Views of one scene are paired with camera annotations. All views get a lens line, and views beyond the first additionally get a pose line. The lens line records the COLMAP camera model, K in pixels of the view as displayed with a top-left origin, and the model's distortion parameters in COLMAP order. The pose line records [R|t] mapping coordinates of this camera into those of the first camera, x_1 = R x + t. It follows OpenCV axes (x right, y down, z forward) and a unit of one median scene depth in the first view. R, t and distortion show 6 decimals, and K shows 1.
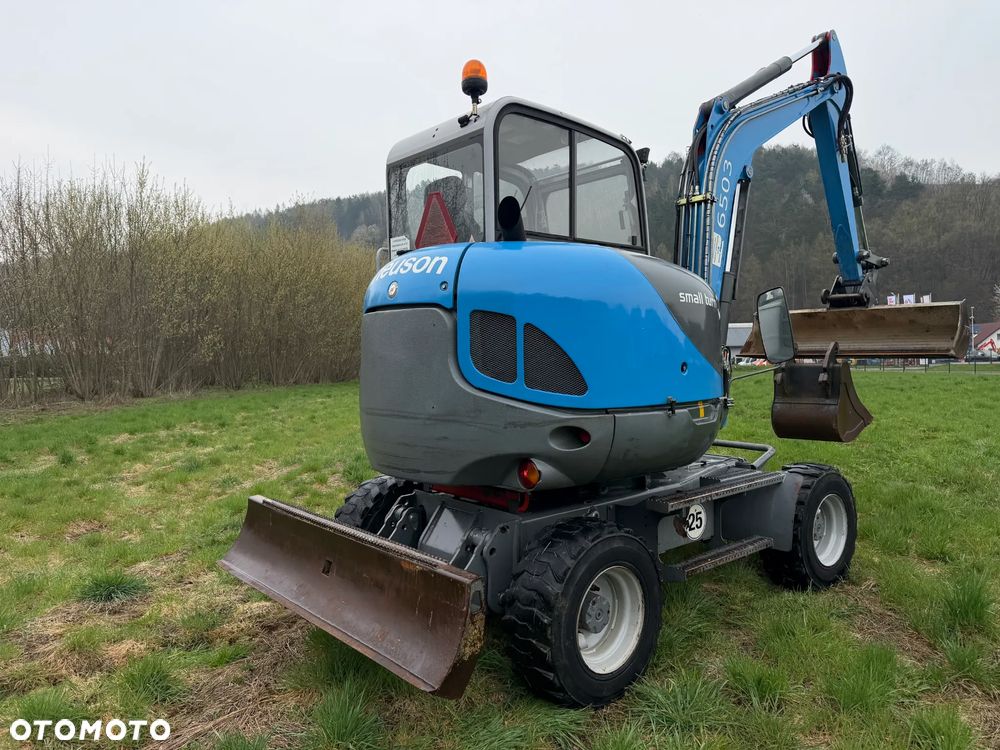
lens RADIAL K [[704.0, 0, 506.7], [0, 704.0, 381.8], [0, 0, 1]] dist [0.056242, -0.073864]
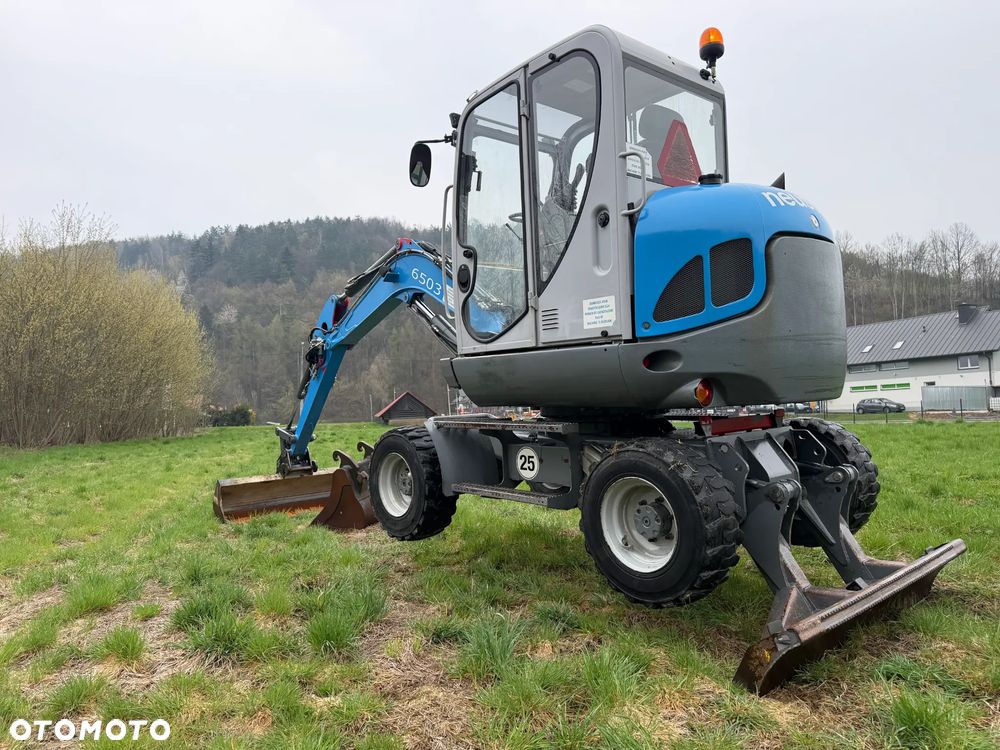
lens RADIAL K [[704.0, 0, 505.9], [0, 704.0, 372.0], [0, 0, 1]] dist [0.056242, -0.073864]
pose [[0.961445, 0.005466, 0.274942, -0.042180], [0.020096, 0.995733, -0.090068, 0.004836], [-0.274261, 0.092121, 0.957233, 0.135731]]
